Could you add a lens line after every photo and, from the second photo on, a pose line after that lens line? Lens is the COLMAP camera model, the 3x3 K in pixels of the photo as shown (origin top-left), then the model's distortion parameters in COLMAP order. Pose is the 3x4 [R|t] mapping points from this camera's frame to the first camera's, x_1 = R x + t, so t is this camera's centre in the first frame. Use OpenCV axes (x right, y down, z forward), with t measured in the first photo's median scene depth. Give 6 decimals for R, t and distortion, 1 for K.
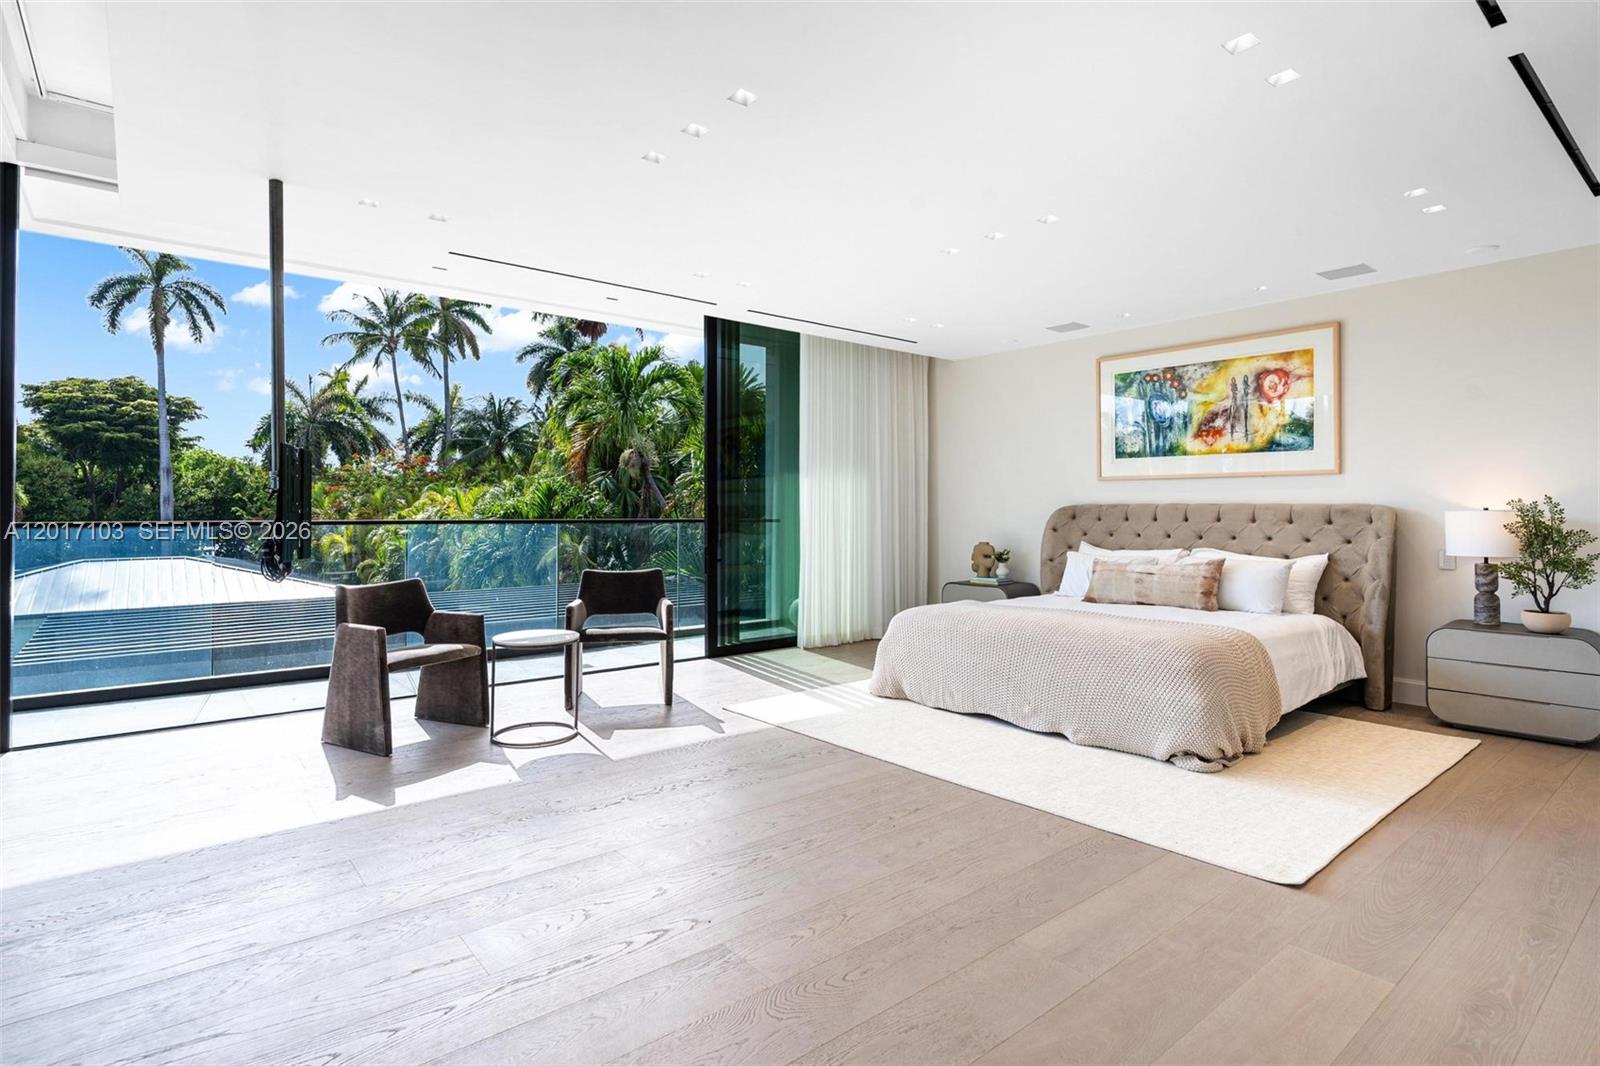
lens RADIAL K [[789.7, 0, 793.0], [0, 789.7, 527.4], [0, 0, 1]] dist [0.000265, 0.000655]
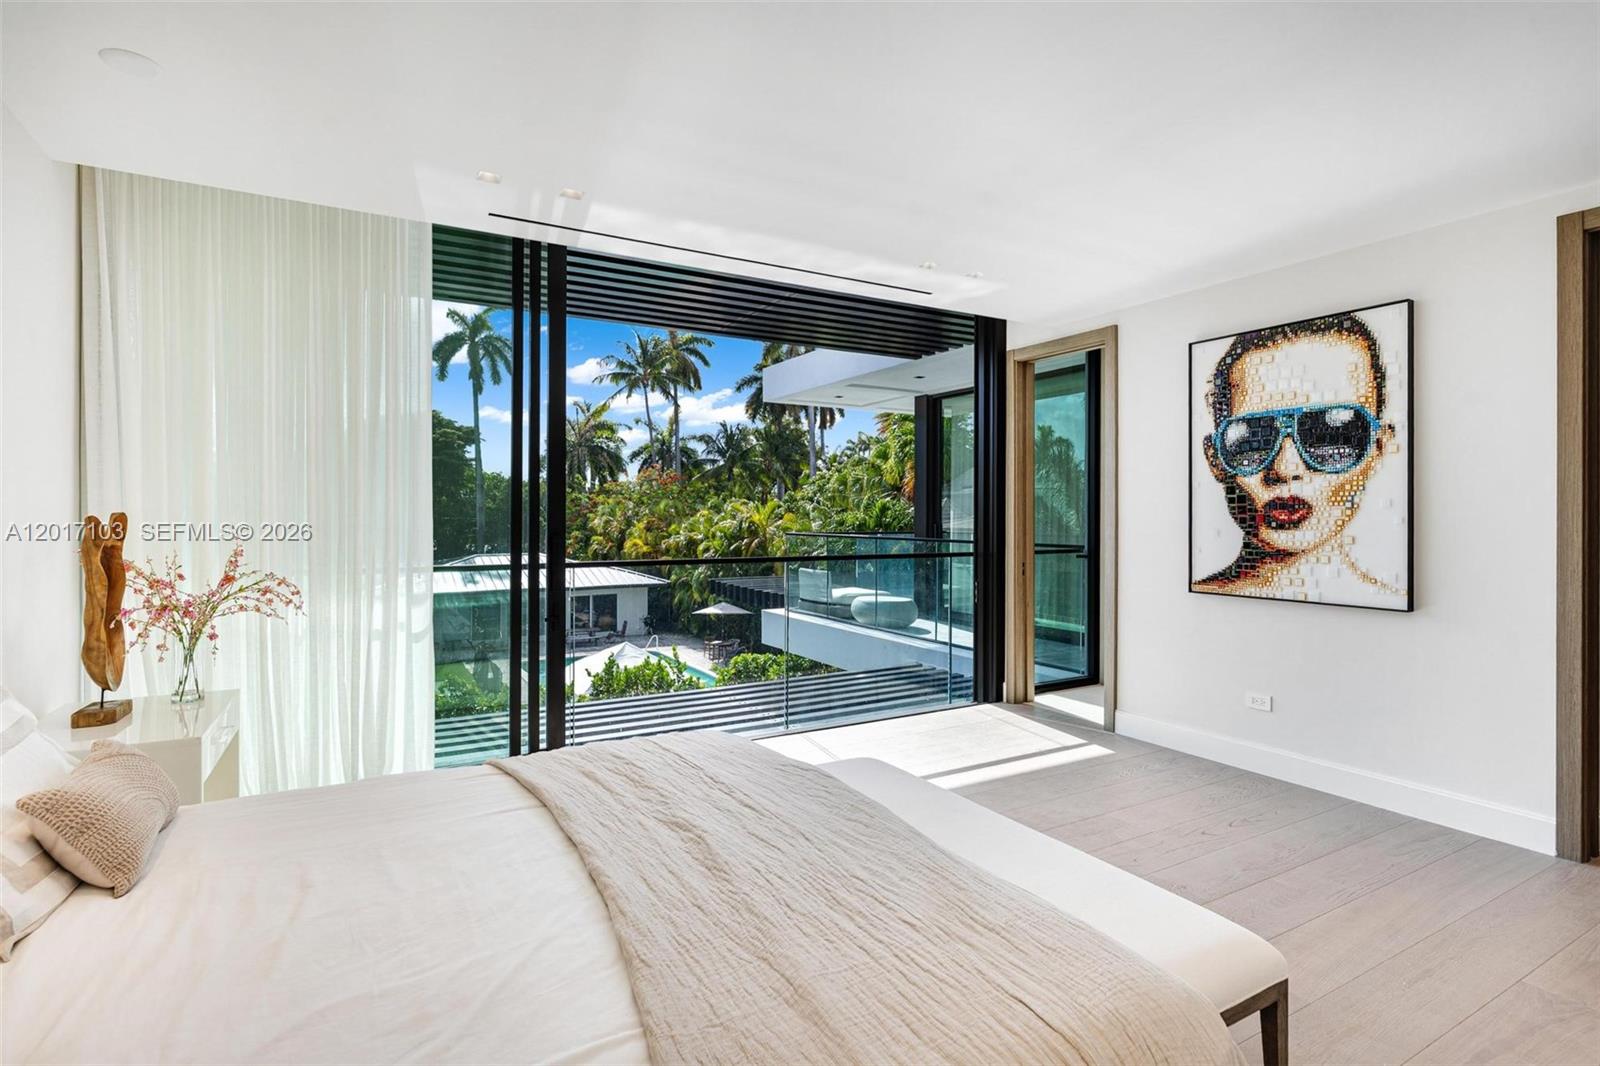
lens RADIAL K [[789.7, 0, 805.0], [0, 789.7, 528.0], [0, 0, 1]] dist [0.000265, 0.000655]
pose [[0.986701, 0.002487, -0.162525, -0.058584], [-0.003661, 0.999969, -0.006923, 0.001202], [0.162503, 0.007426, 0.986680, -0.144530]]
